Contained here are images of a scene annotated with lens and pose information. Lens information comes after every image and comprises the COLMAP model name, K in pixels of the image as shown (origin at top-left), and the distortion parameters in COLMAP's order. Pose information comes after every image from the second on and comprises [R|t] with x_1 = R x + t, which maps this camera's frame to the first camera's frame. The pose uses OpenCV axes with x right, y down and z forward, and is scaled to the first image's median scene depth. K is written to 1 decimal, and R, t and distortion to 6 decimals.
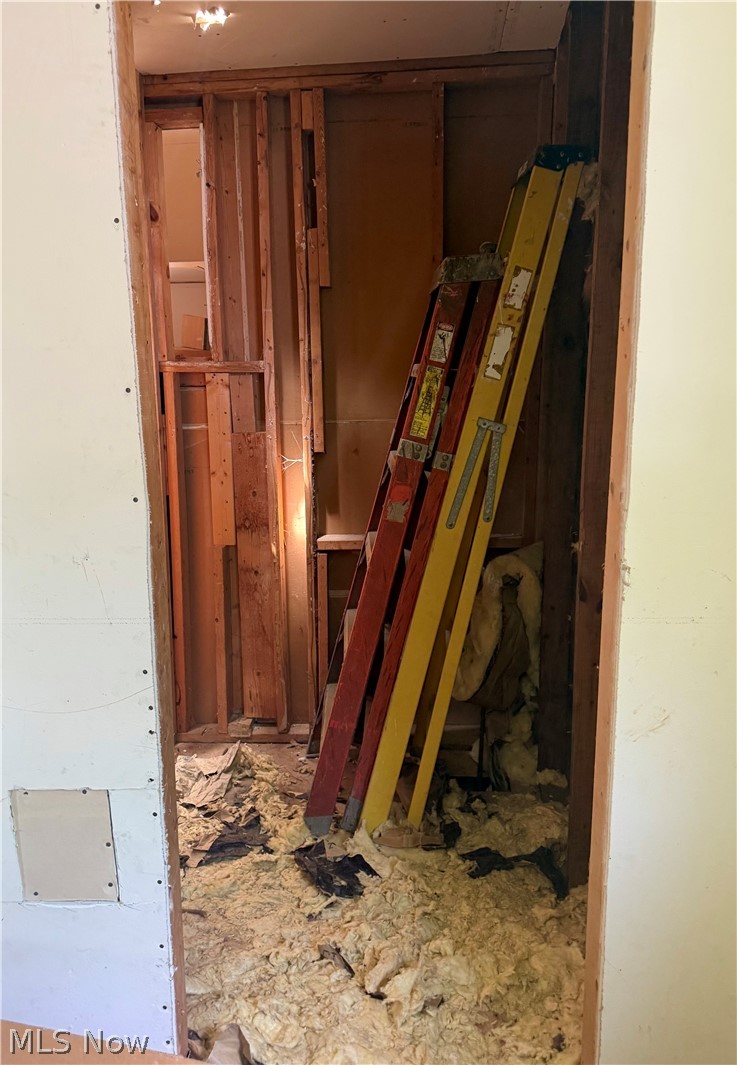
lens RADIAL K [[934.4, 0, 368.5], [0, 934.4, 532.5], [0, 0, 1]] dist [0.170576, -0.006039]
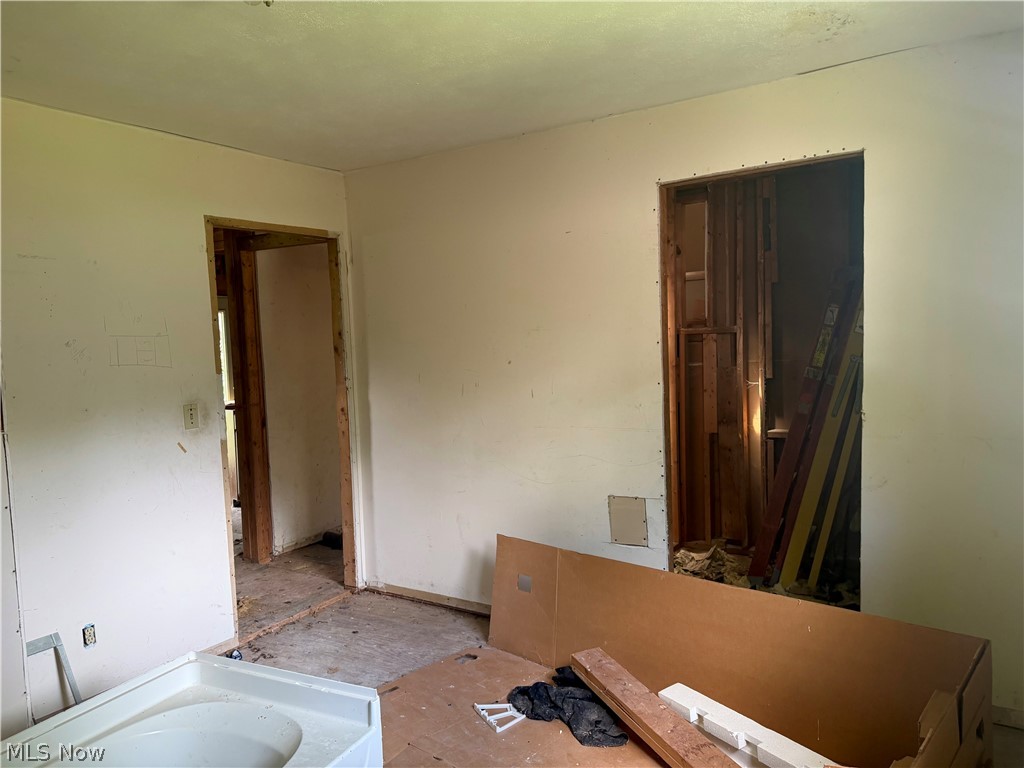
lens RADIAL K [[782.0, 0, 512.0], [0, 782.0, 384.0], [0, 0, 1]] dist [-0.008568, -0.003268]
pose [[0.905140, 0.005482, -0.425078, 0.124215], [-0.049726, 0.994418, -0.093060, 0.076722], [0.422195, 0.105370, 0.900360, -0.448483]]
